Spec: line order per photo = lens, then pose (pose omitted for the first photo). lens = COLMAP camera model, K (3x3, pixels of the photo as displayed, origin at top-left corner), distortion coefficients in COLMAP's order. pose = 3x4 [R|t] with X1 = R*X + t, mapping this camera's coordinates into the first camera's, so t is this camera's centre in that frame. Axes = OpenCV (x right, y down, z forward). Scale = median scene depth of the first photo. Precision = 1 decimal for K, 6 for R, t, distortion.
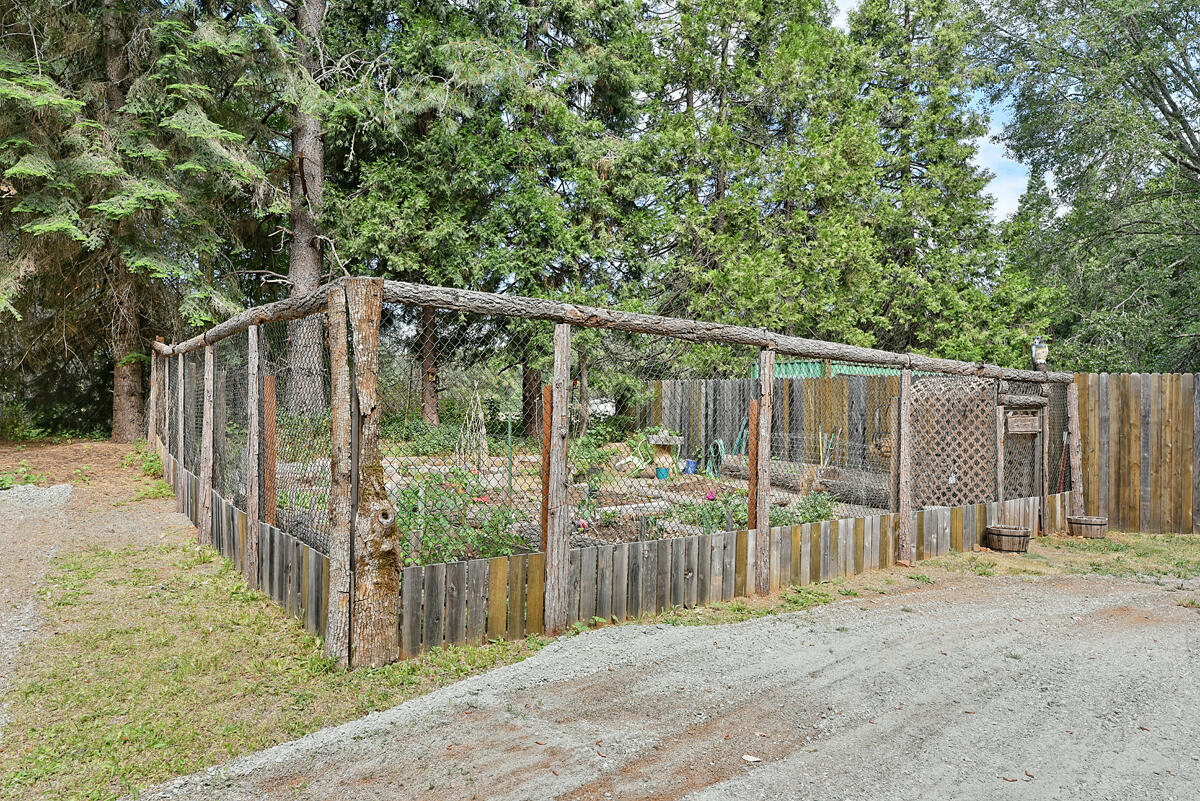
lens RADIAL K [[773.4, 0, 600.0], [0, 773.4, 400.5], [0, 0, 1]] dist [0.000241, 0.000033]
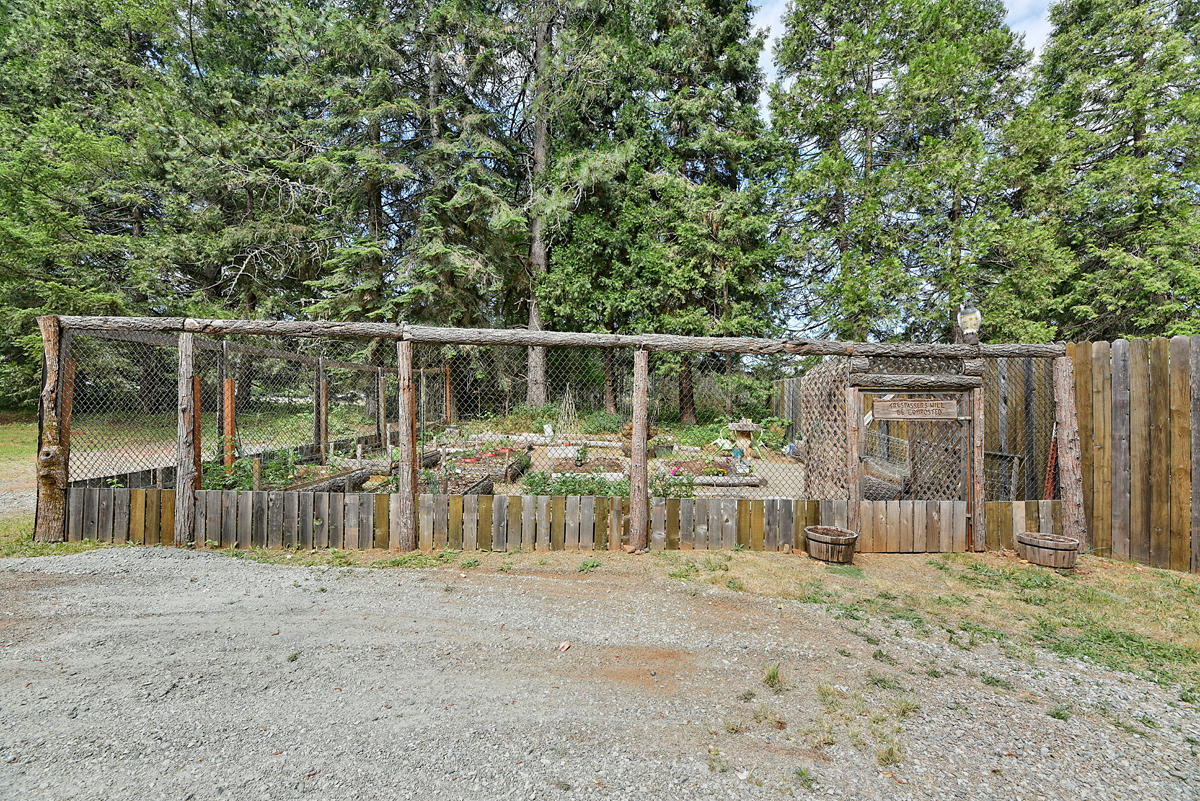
lens RADIAL K [[485.1, 0, 600.0], [0, 485.1, 400.5], [0, 0, 1]] dist [0.001667, -0.004456]
pose [[0.801512, -0.011660, -0.597865, 0.535240], [0.008911, 0.999932, -0.007556, 0.019842], [0.597912, 0.000729, 0.801561, 0.355077]]
